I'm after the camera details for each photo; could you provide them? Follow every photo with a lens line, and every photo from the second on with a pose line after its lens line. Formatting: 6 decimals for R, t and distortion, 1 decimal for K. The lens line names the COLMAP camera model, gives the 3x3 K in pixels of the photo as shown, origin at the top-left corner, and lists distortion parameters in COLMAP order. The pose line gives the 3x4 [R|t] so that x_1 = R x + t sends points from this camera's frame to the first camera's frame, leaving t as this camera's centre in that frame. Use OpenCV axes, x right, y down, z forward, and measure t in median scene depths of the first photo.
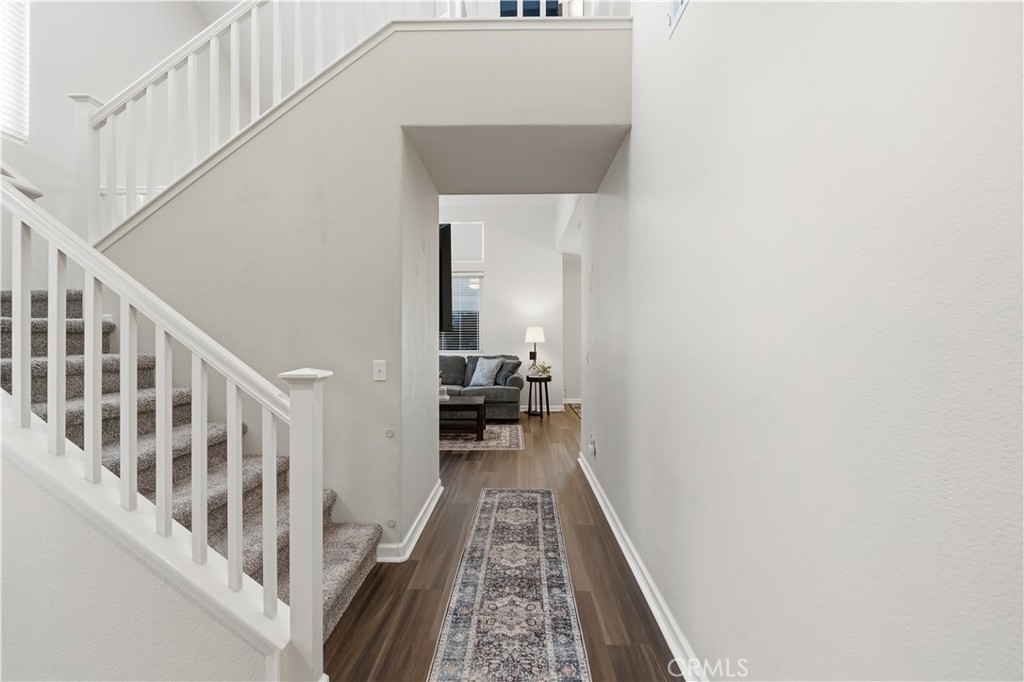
lens RADIAL K [[458.6, 0, 512.0], [0, 458.6, 337.6], [0, 0, 1]] dist [0.001378, 0.000177]
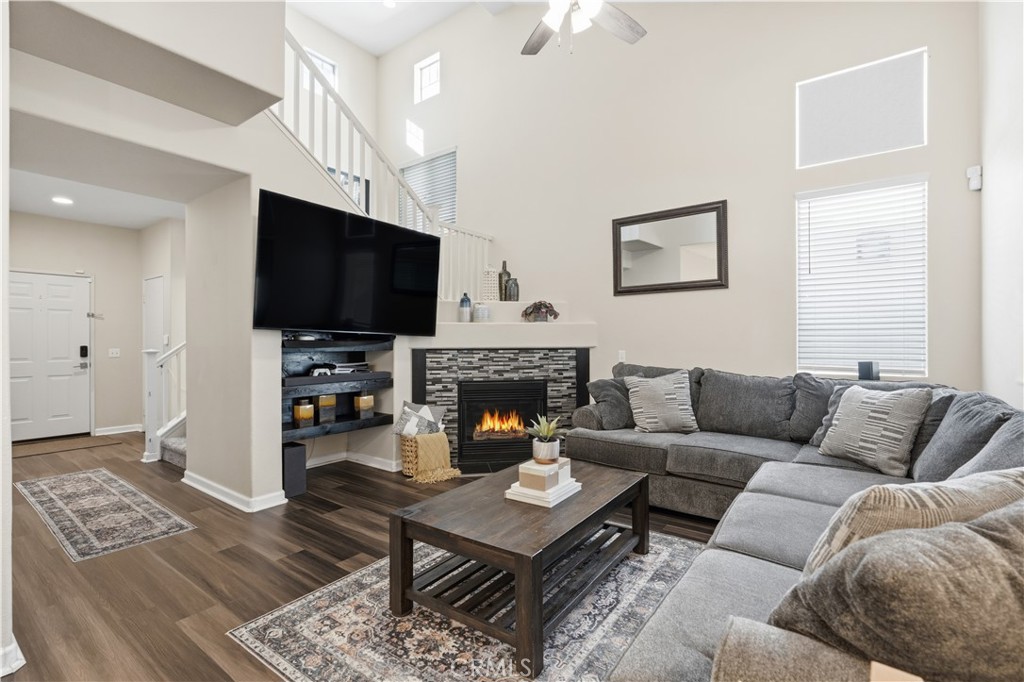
lens RADIAL K [[458.6, 0, 512.0], [0, 458.6, 337.6], [0, 0, 1]] dist [0.001378, 0.000177]
pose [[-0.576888, -0.003032, -0.816818, 0.143831], [0.006666, 0.999942, -0.008419, 0.003515], [0.816796, -0.010302, -0.576834, 1.004243]]
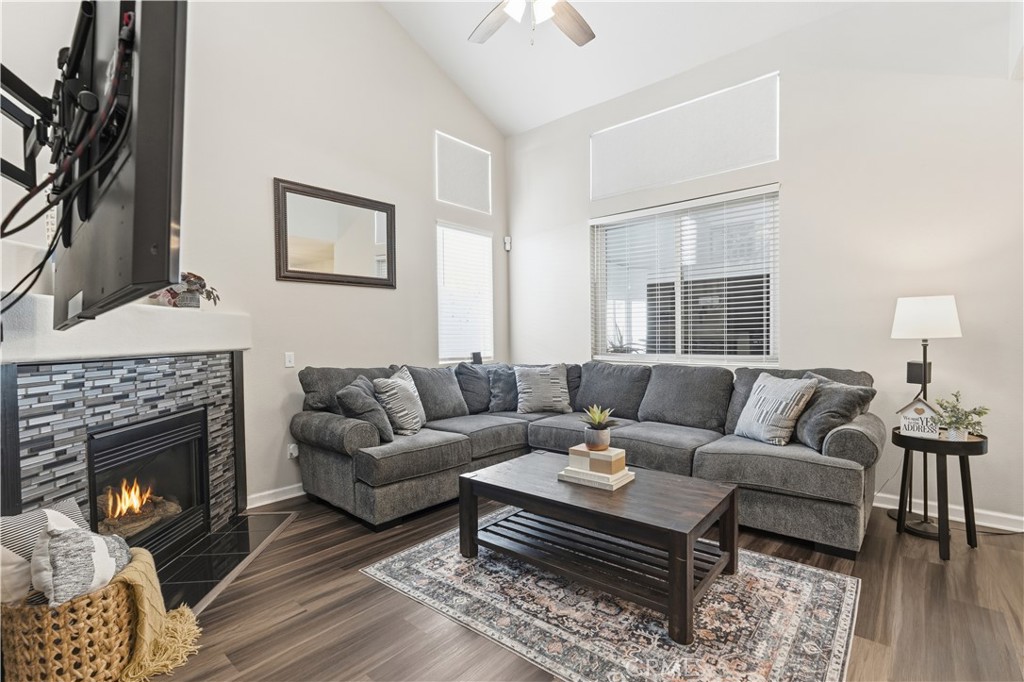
lens RADIAL K [[480.5, 0, 481.1], [0, 480.5, 355.7], [0, 0, 1]] dist [-0.012461, -0.000329]
pose [[0.753390, 0.016612, -0.657364, 0.033486], [0.015820, 0.998934, 0.043374, 0.001961], [0.657384, -0.043077, 0.752324, 0.502022]]
